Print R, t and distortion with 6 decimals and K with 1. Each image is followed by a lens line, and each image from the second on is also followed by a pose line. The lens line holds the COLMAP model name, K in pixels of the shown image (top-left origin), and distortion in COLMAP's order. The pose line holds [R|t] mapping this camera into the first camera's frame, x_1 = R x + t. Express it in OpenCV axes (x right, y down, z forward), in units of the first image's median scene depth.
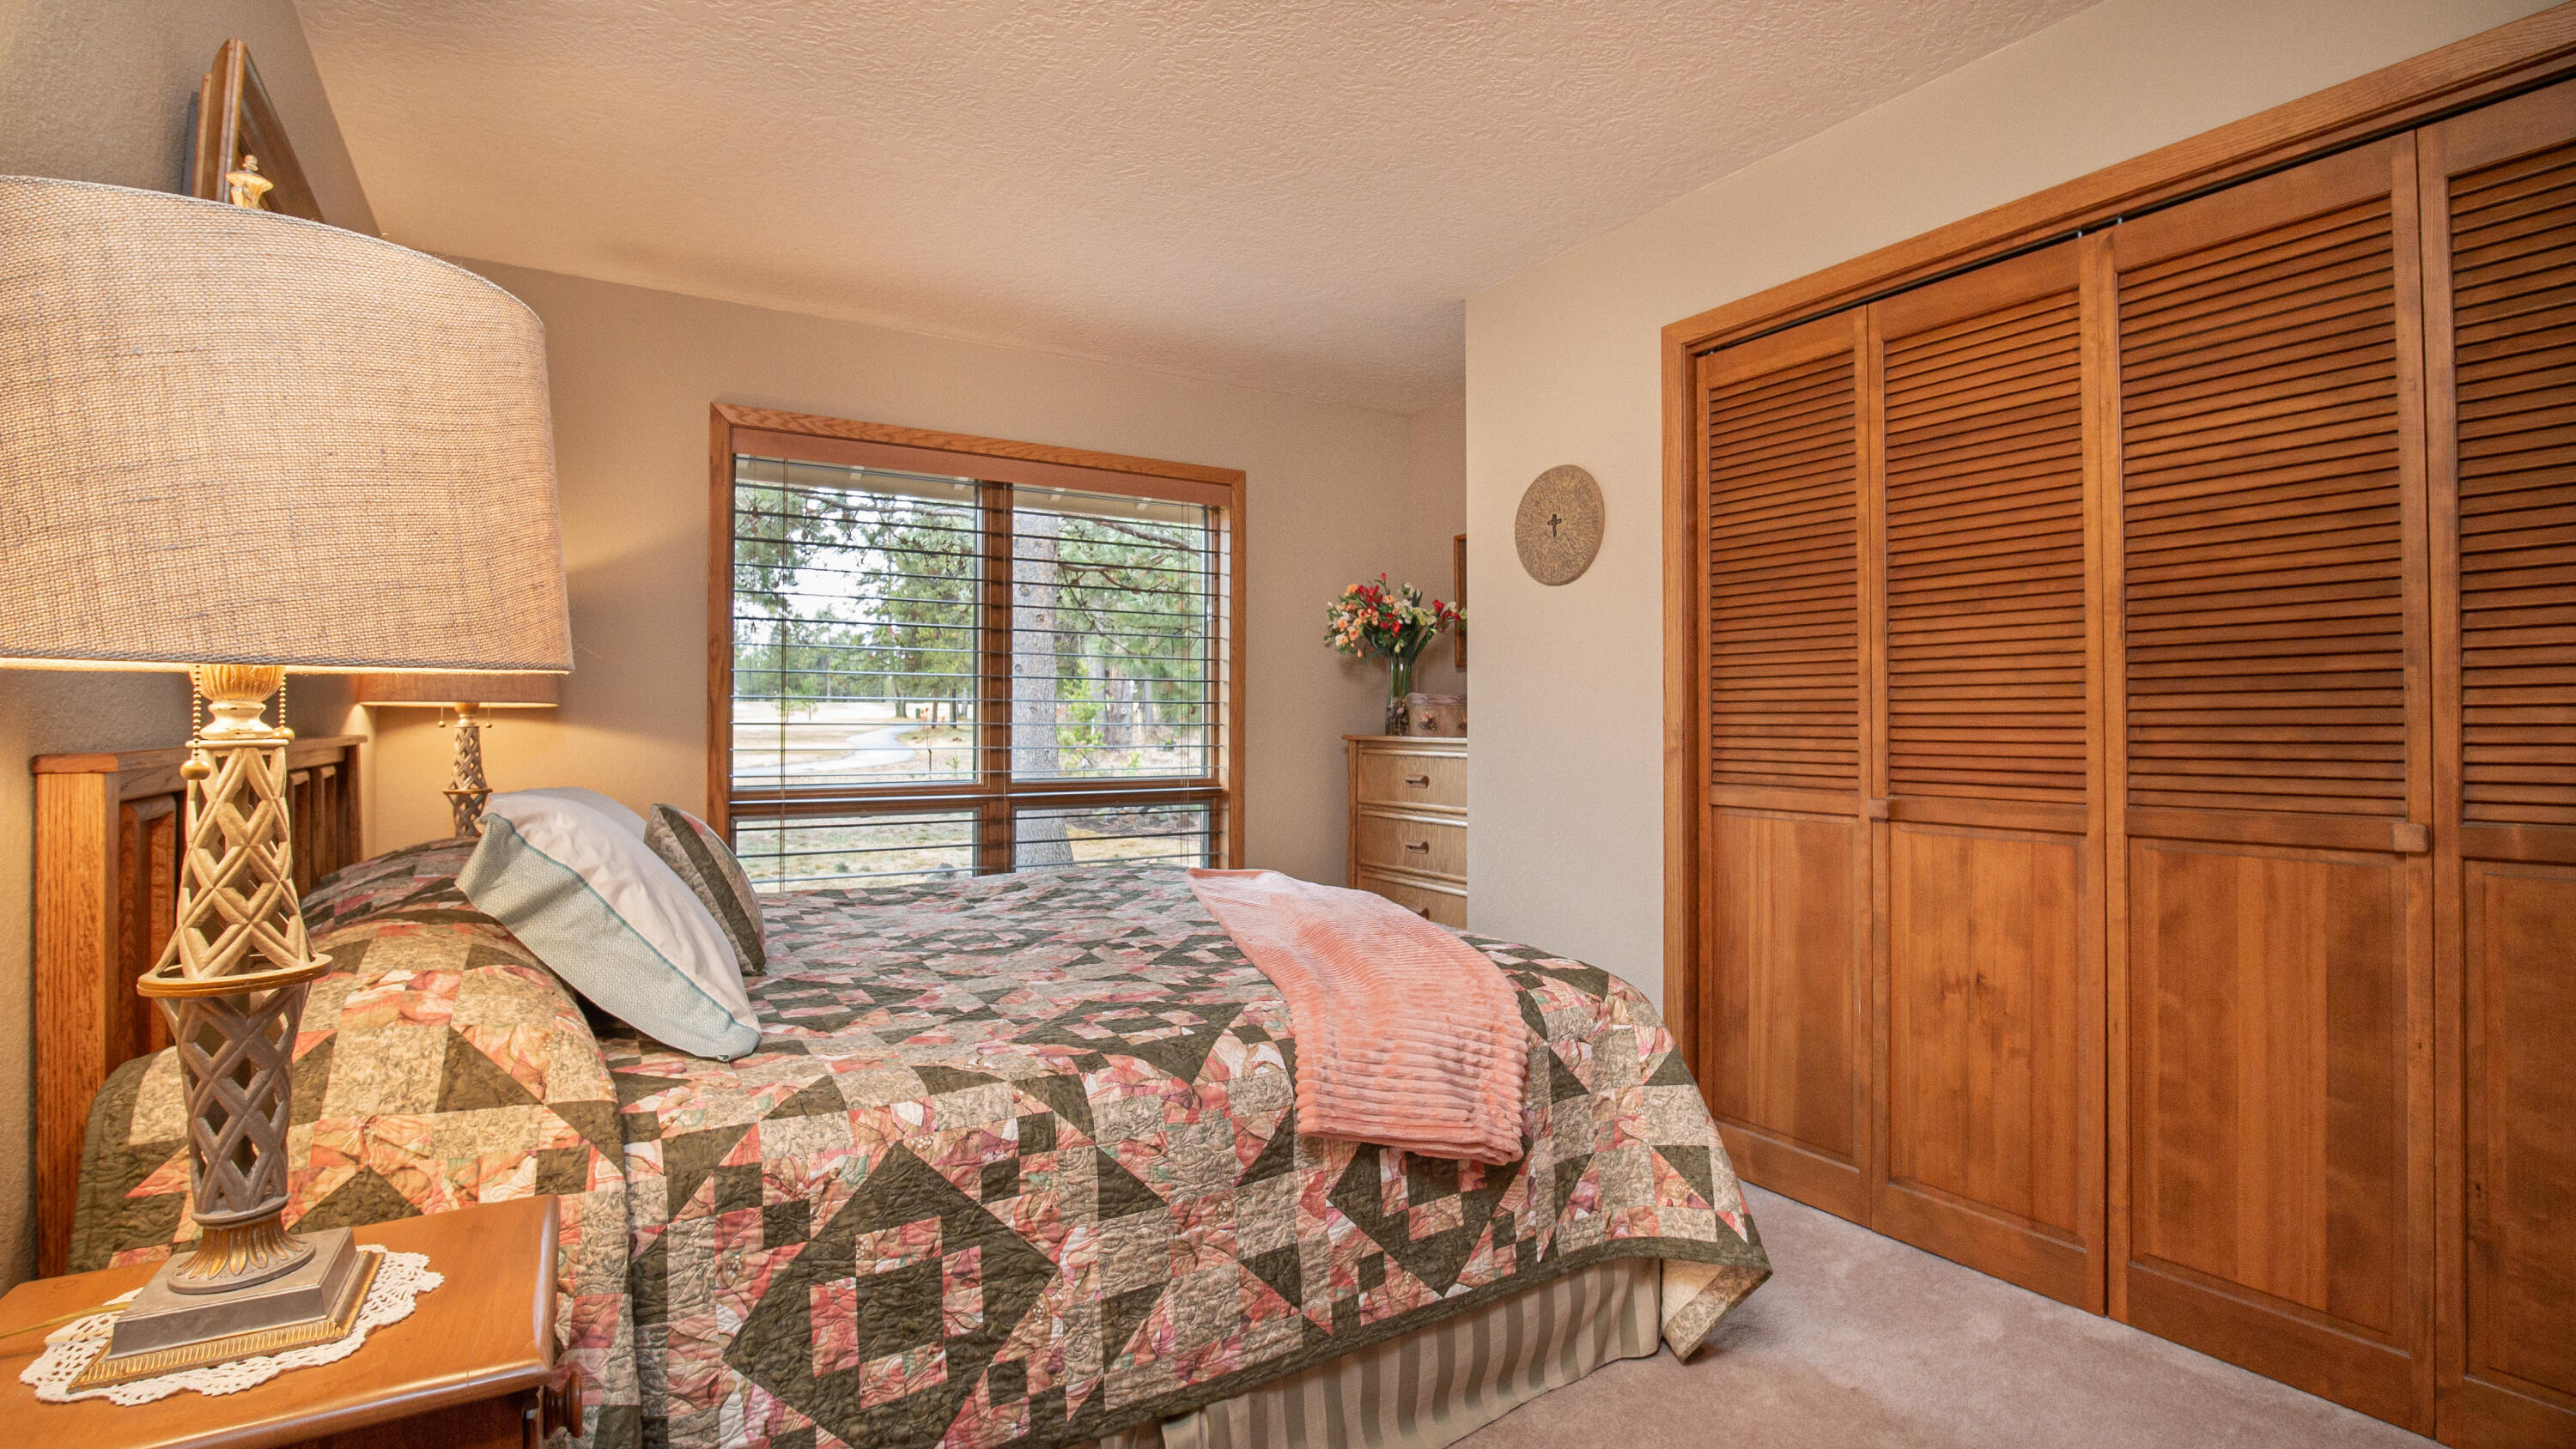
lens RADIAL K [[1168.0, 0, 1282.6], [0, 1168.0, 705.8], [0, 0, 1]] dist [-0.018956, -0.000944]
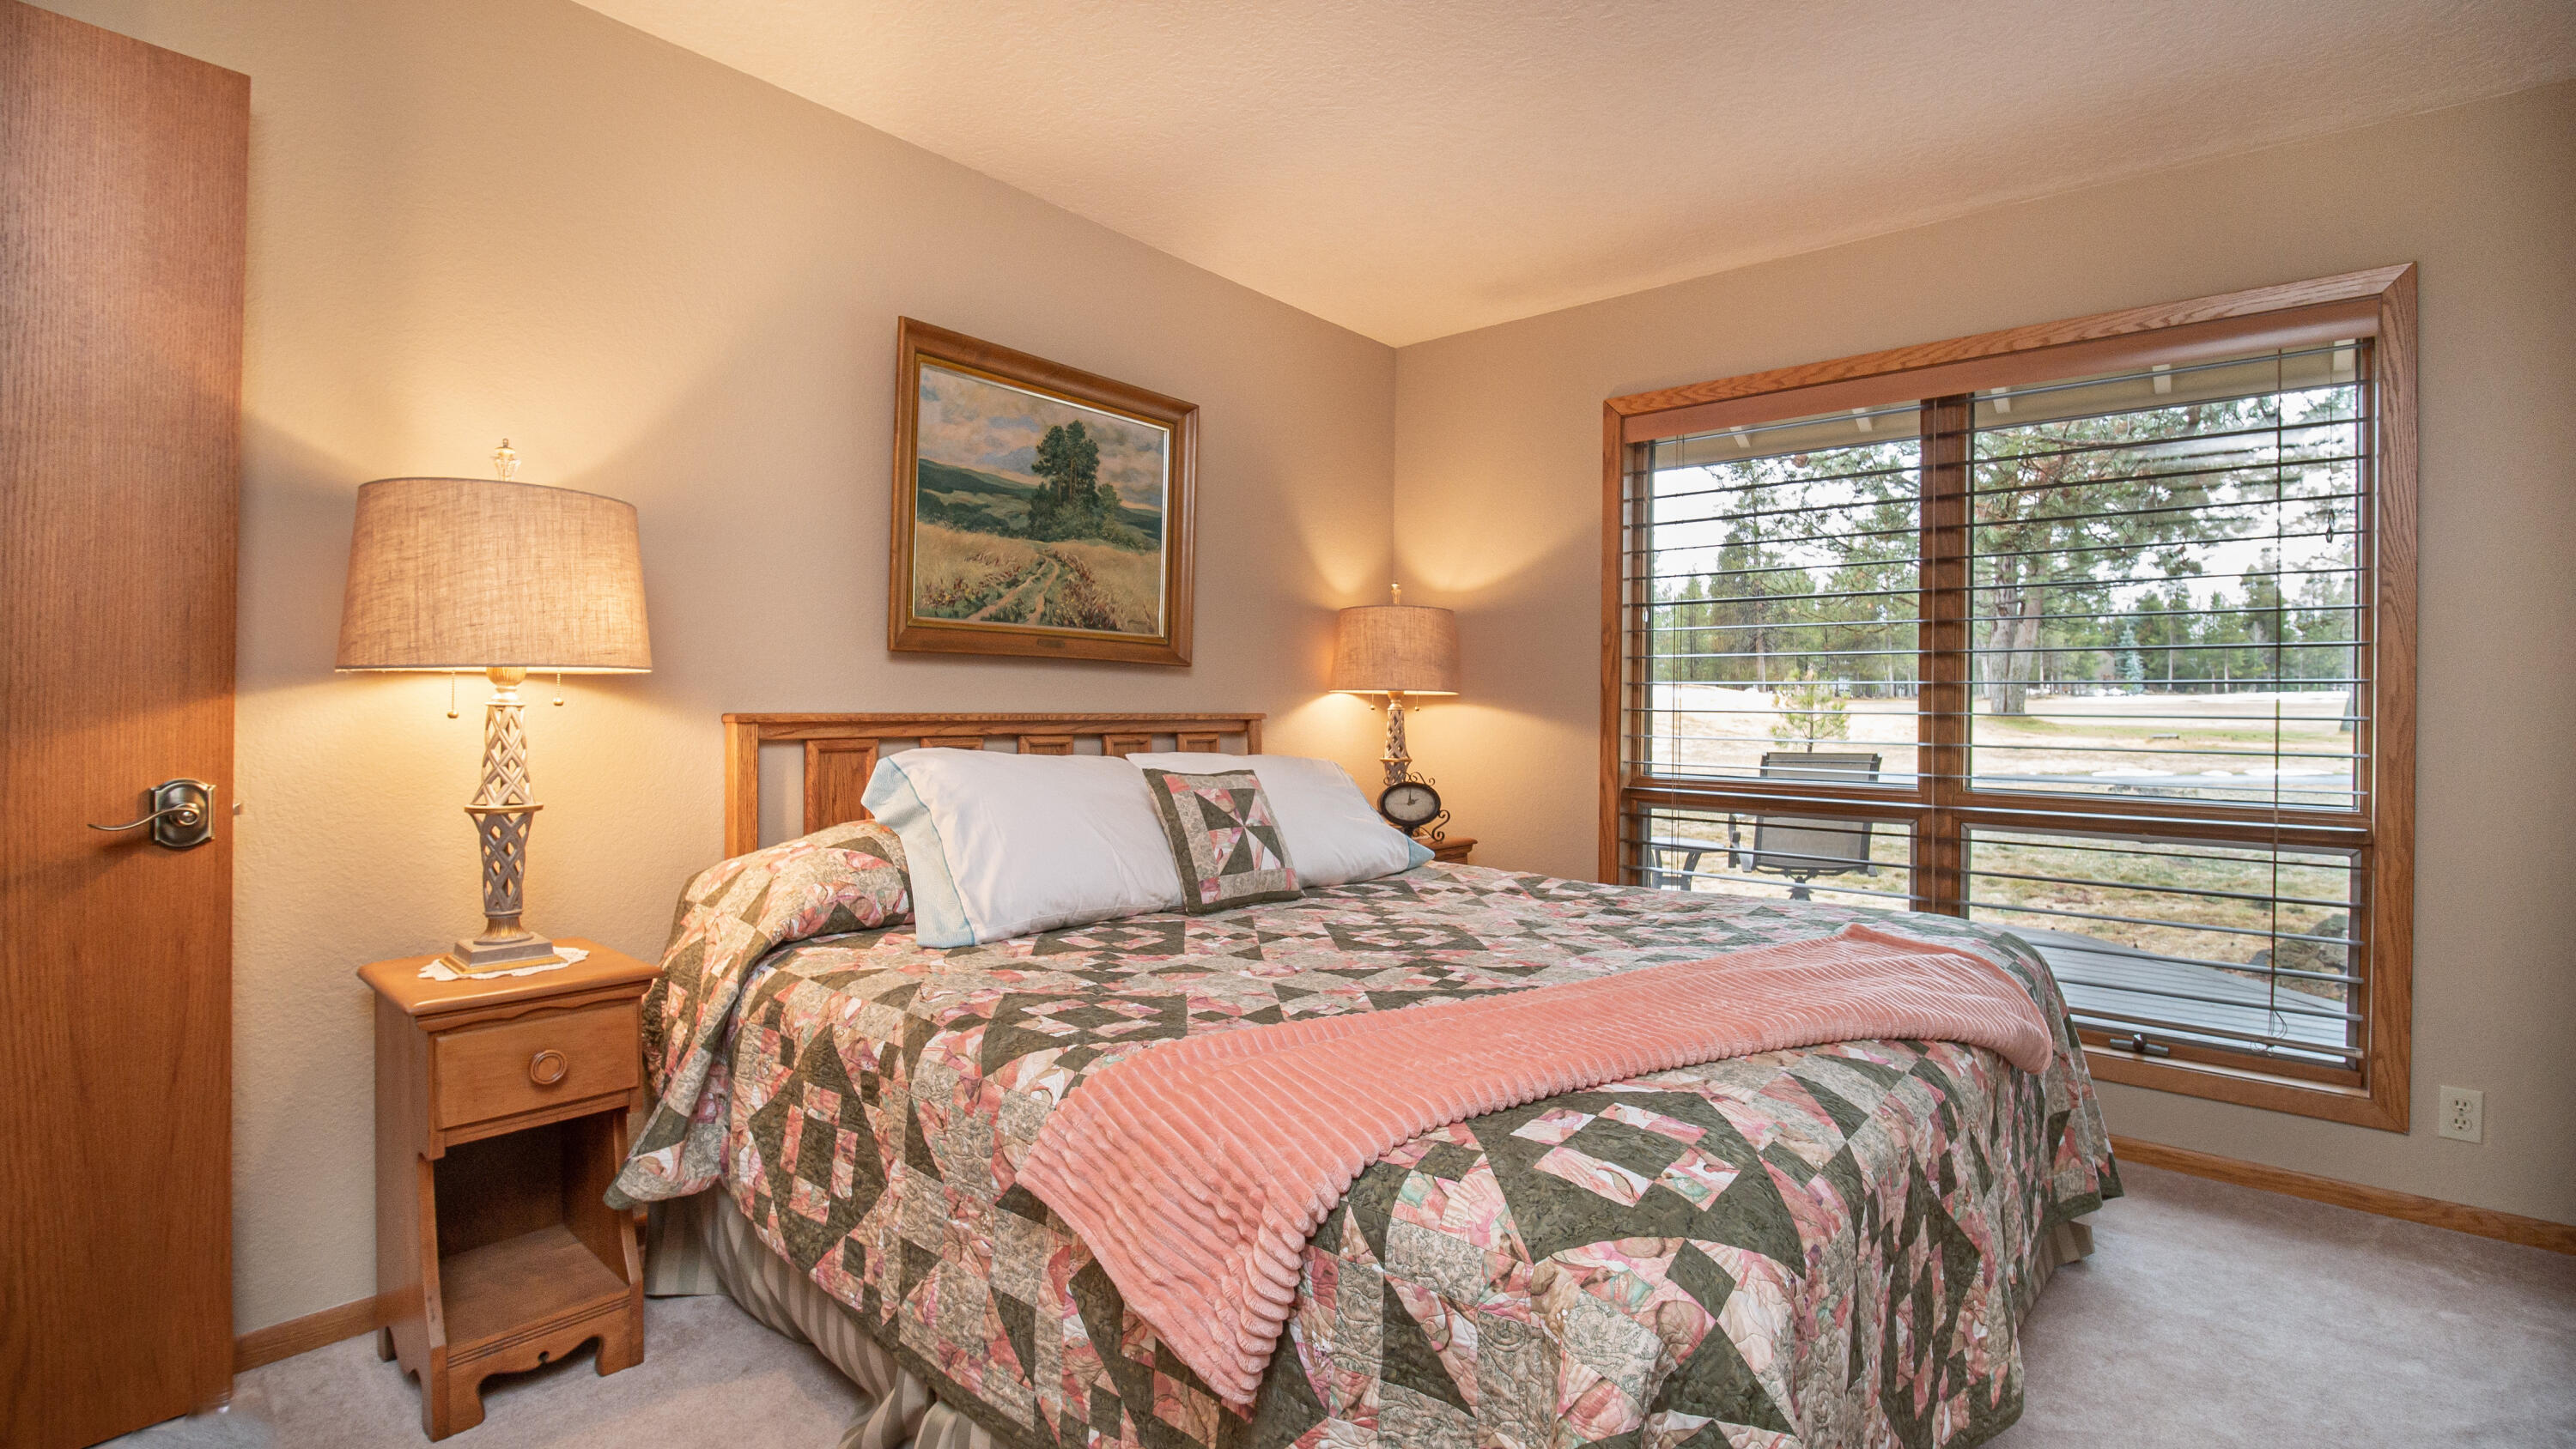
lens RADIAL K [[1168.0, 0, 1282.6], [0, 1168.0, 705.8], [0, 0, 1]] dist [-0.018956, -0.000944]
pose [[0.299972, 0.002752, -0.953944, 0.920130], [0.000275, 0.999996, 0.002971, 0.017588], [0.953948, -0.001154, 0.299970, 0.962261]]
